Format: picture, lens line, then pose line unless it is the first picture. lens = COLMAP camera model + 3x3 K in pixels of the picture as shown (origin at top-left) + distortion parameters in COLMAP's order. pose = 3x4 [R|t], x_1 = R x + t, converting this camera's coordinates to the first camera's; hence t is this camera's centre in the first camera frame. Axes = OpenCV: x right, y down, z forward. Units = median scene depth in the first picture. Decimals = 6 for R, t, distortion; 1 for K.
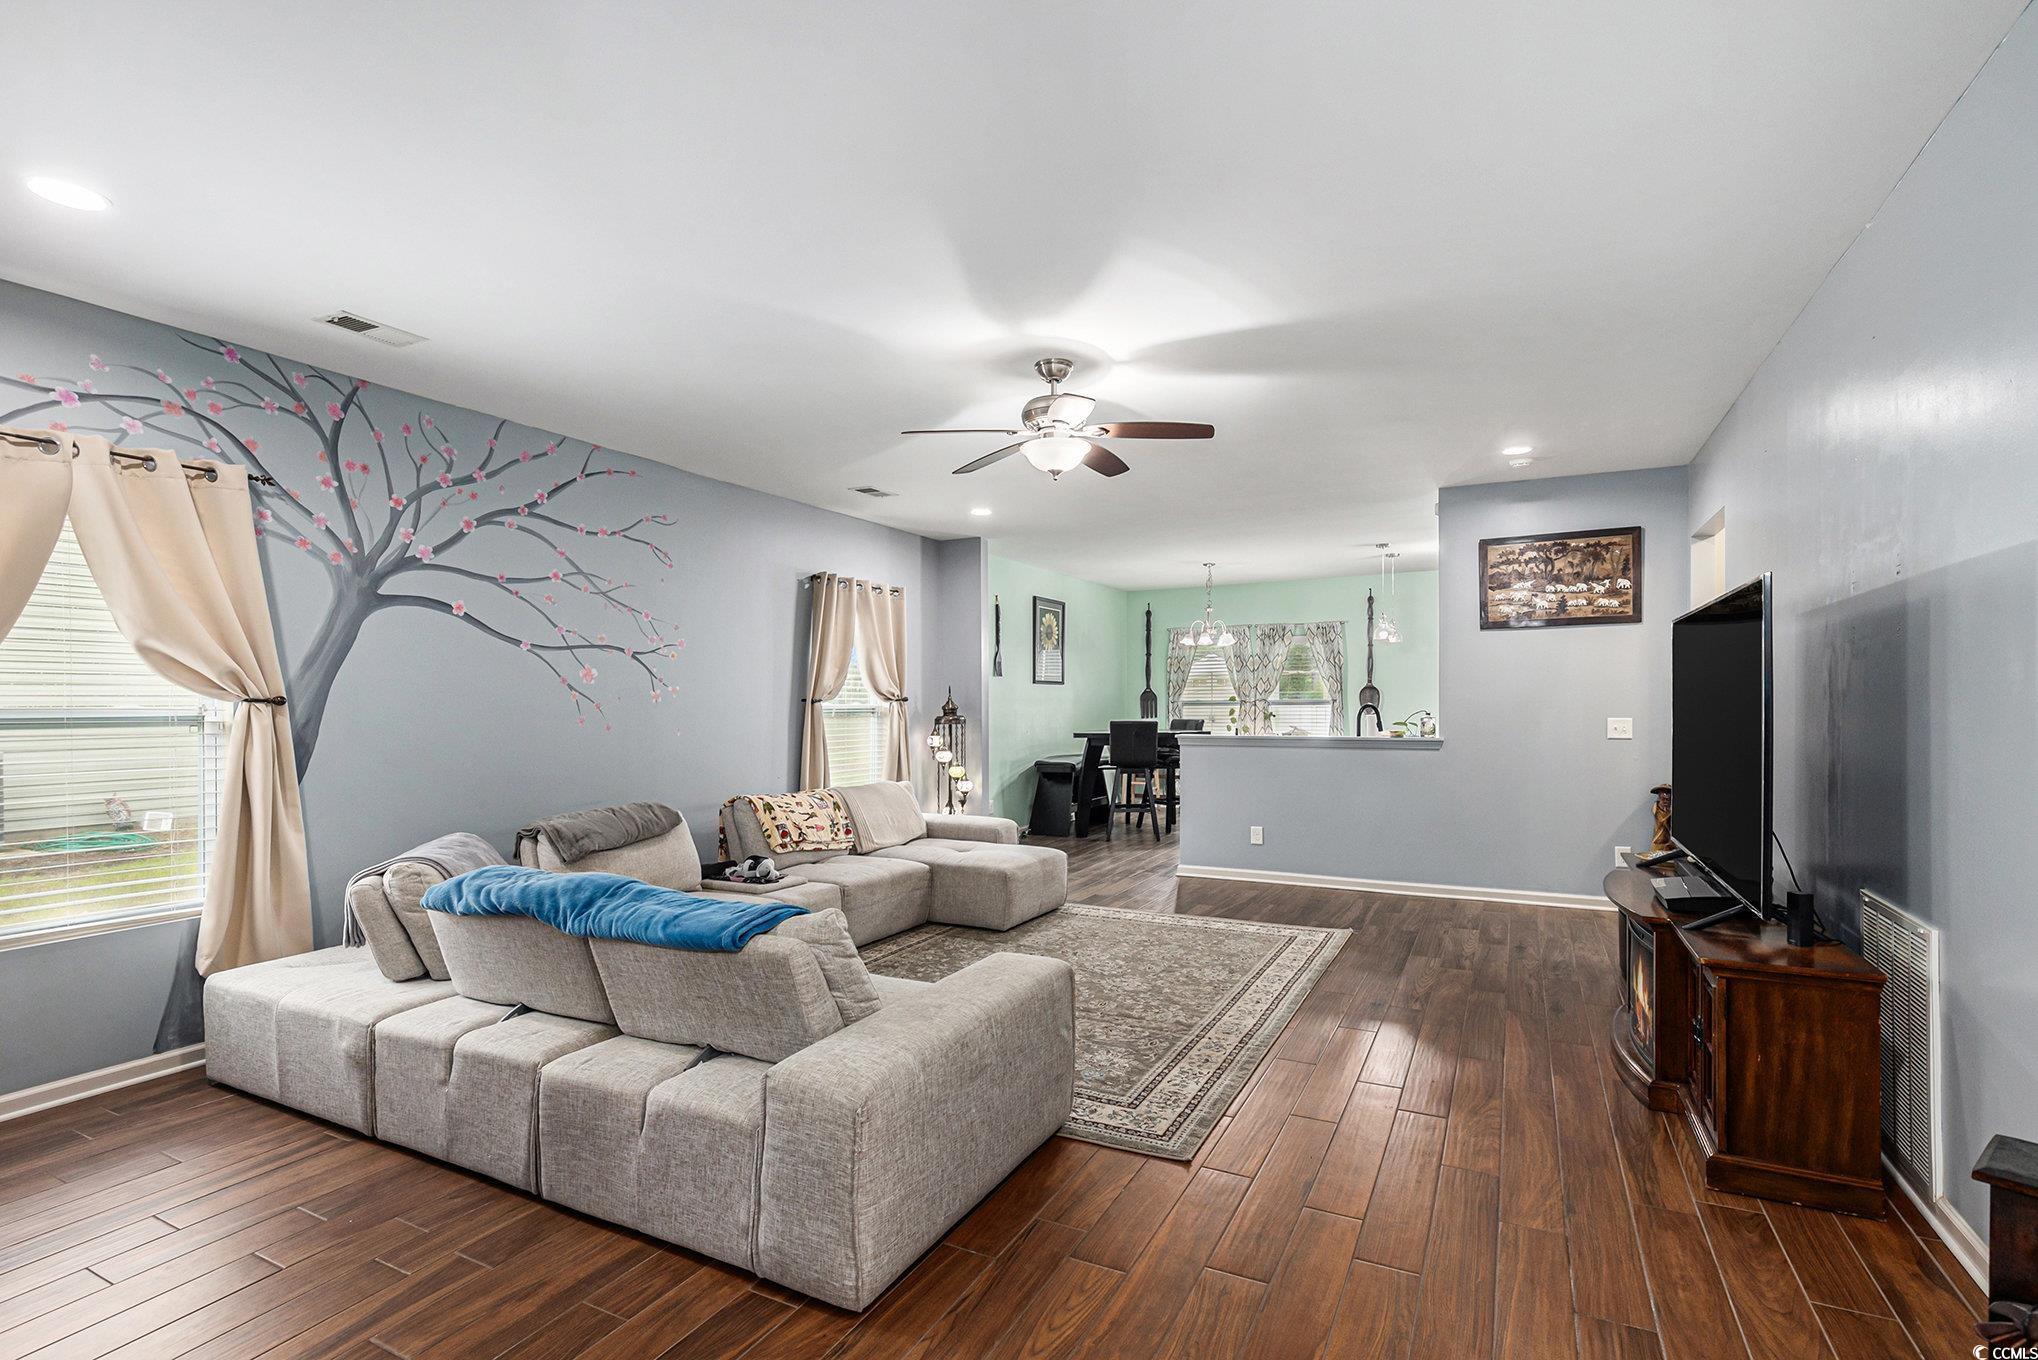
lens RADIAL K [[930.9, 0, 1042.3], [0, 930.9, 688.0], [0, 0, 1]] dist [0.000126, 0.000744]
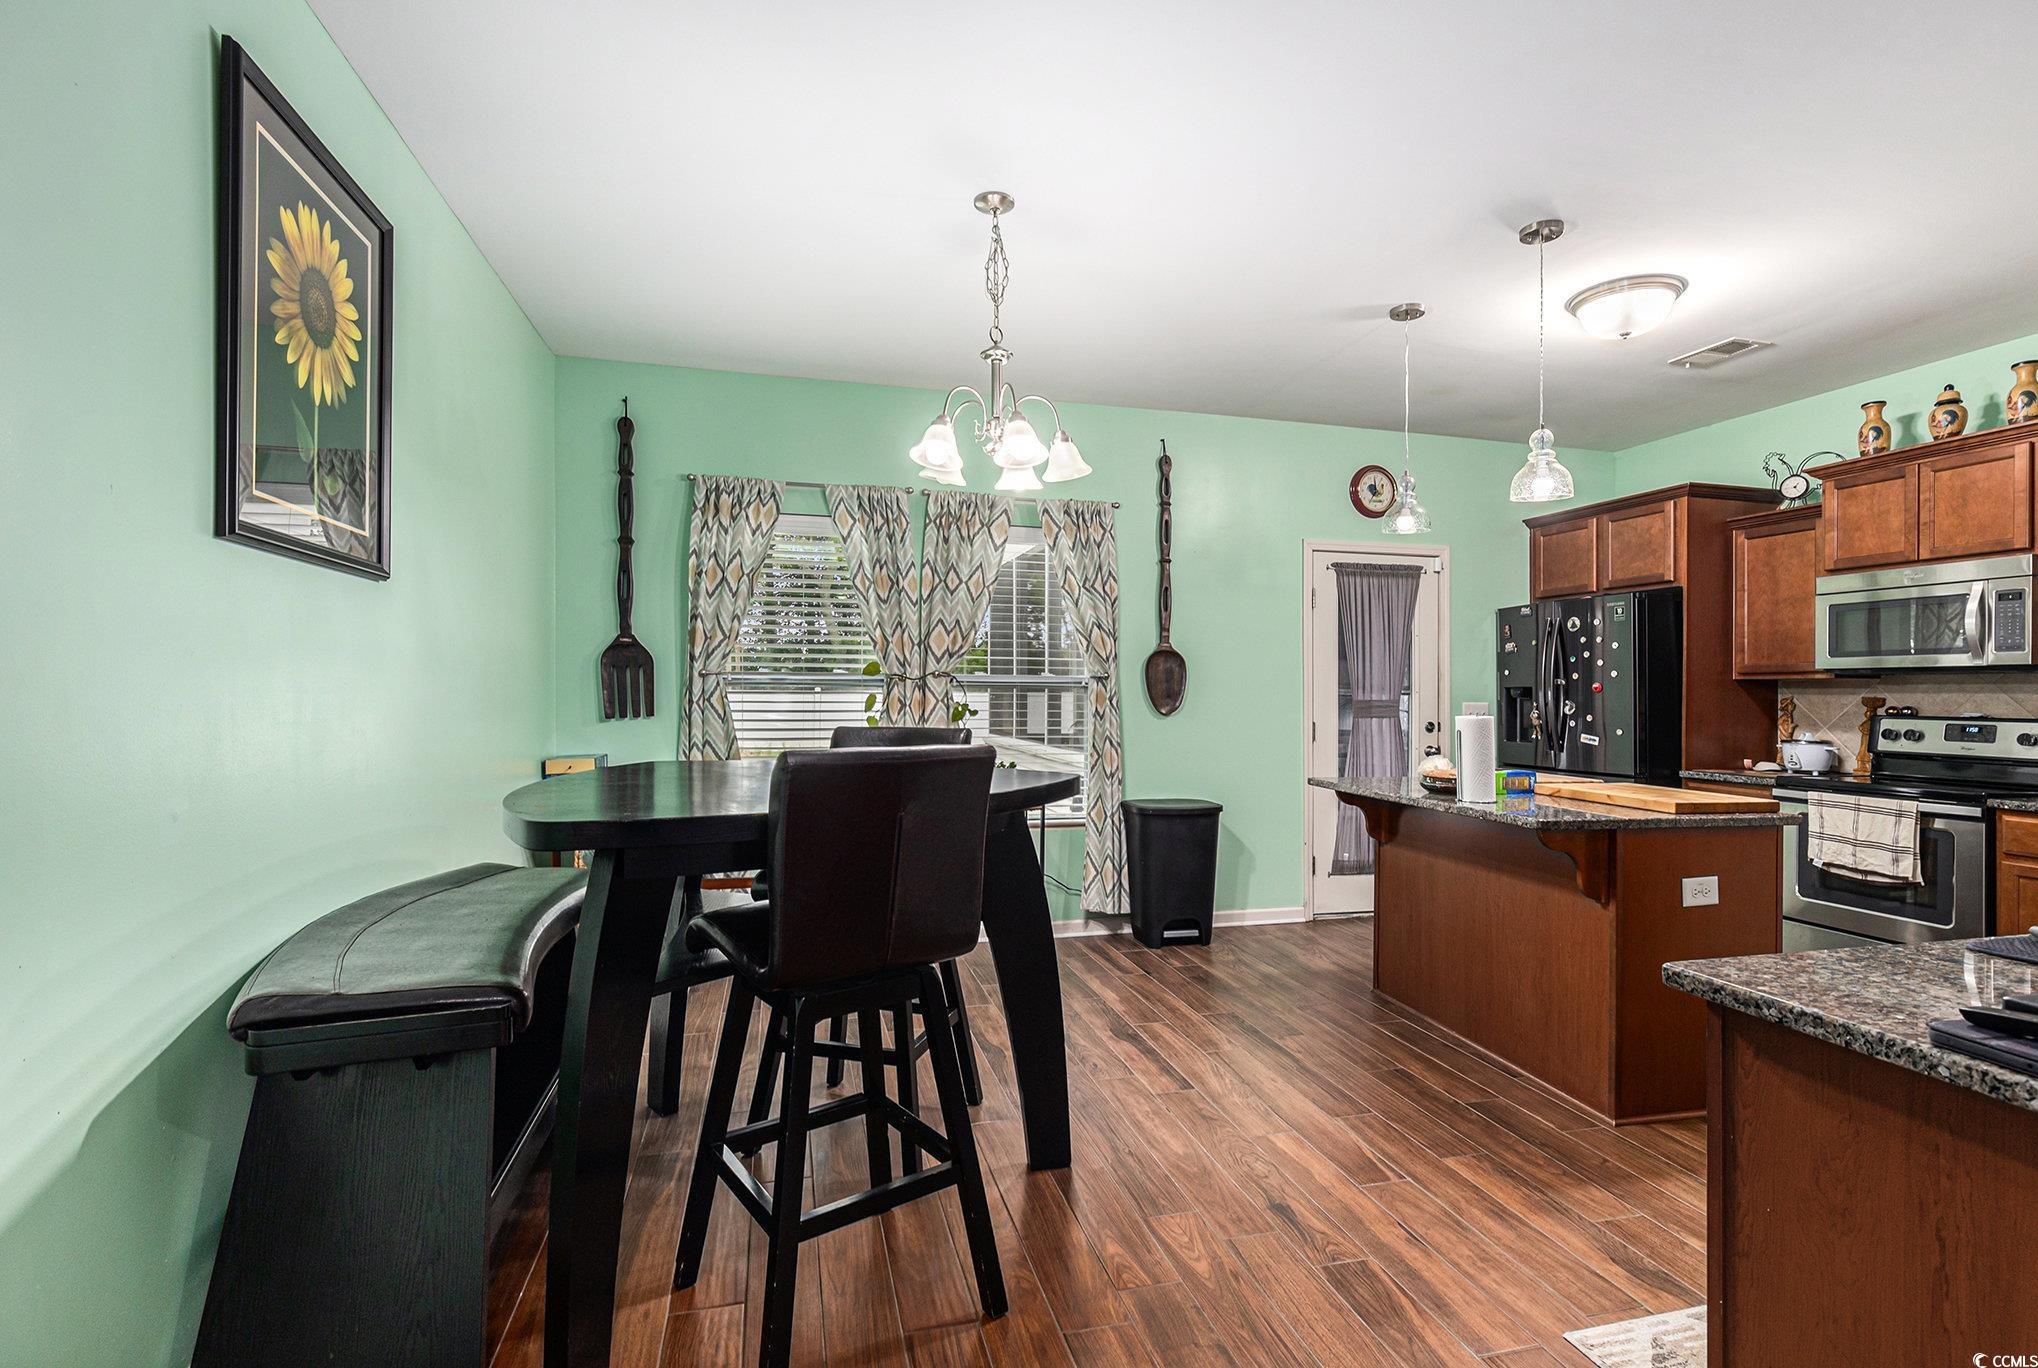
lens RADIAL K [[944.3, 0, 1019.0], [0, 944.3, 684.0], [0, 0, 1]] dist [-0.000355, 0.000030]
pose [[0.752114, 0.021570, 0.658680, -0.010400], [-0.026652, 0.999642, -0.002303, 0.017603], [-0.658494, -0.015823, 0.752420, 0.686299]]
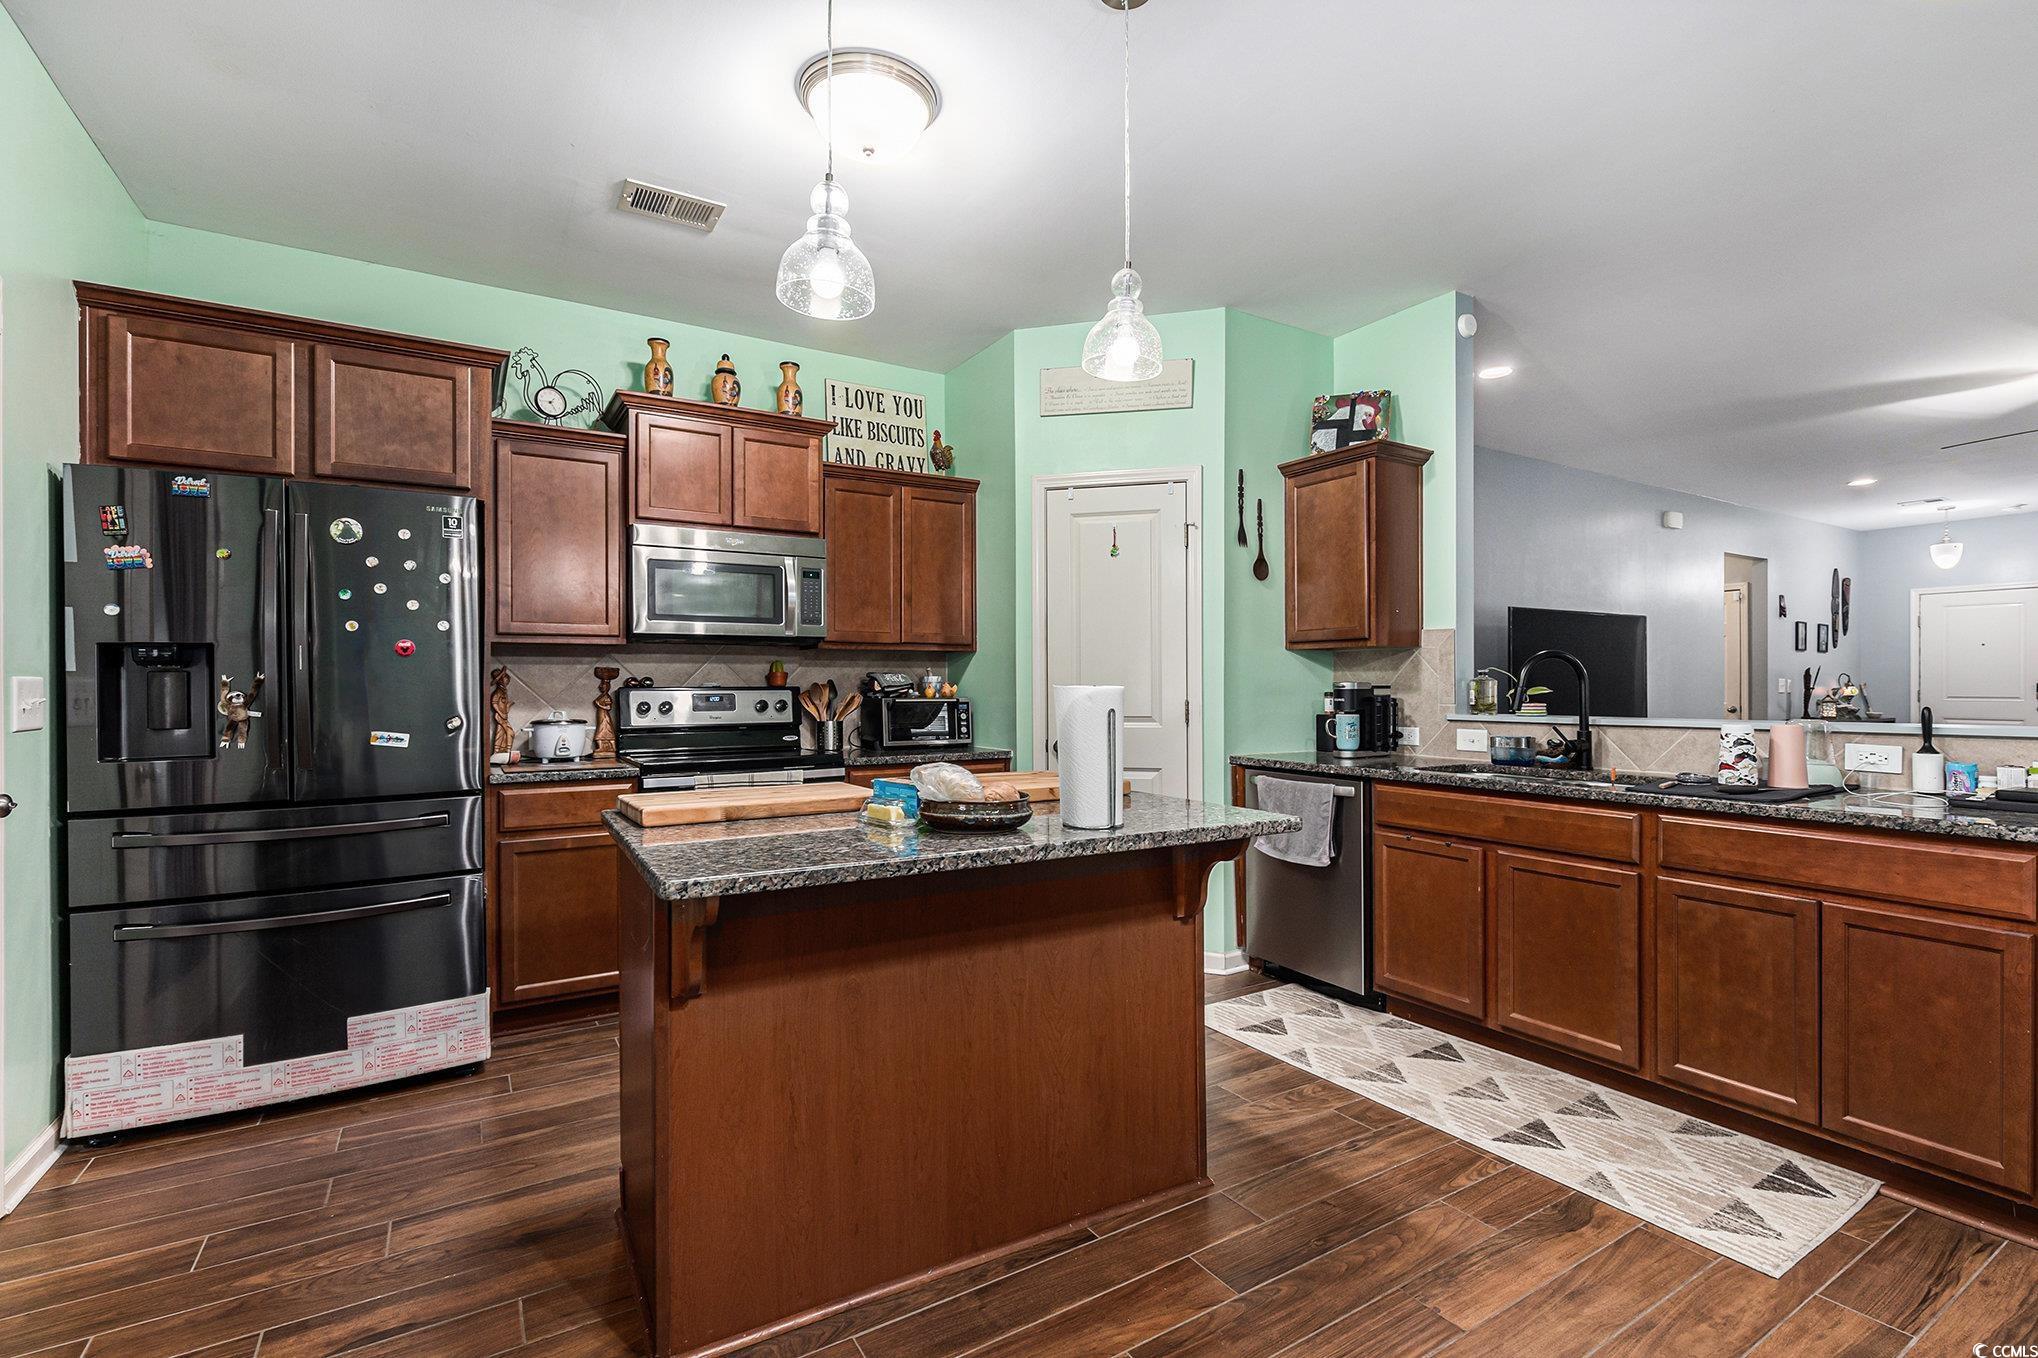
lens RADIAL K [[930.9, 0, 1042.3], [0, 930.9, 687.0], [0, 0, 1]] dist [0.000126, 0.000744]
pose [[-0.857873, 0.009665, 0.513772, 0.206524], [0.002106, 0.999881, -0.015294, 0.025777], [-0.513858, -0.012039, -0.857791, 0.967252]]
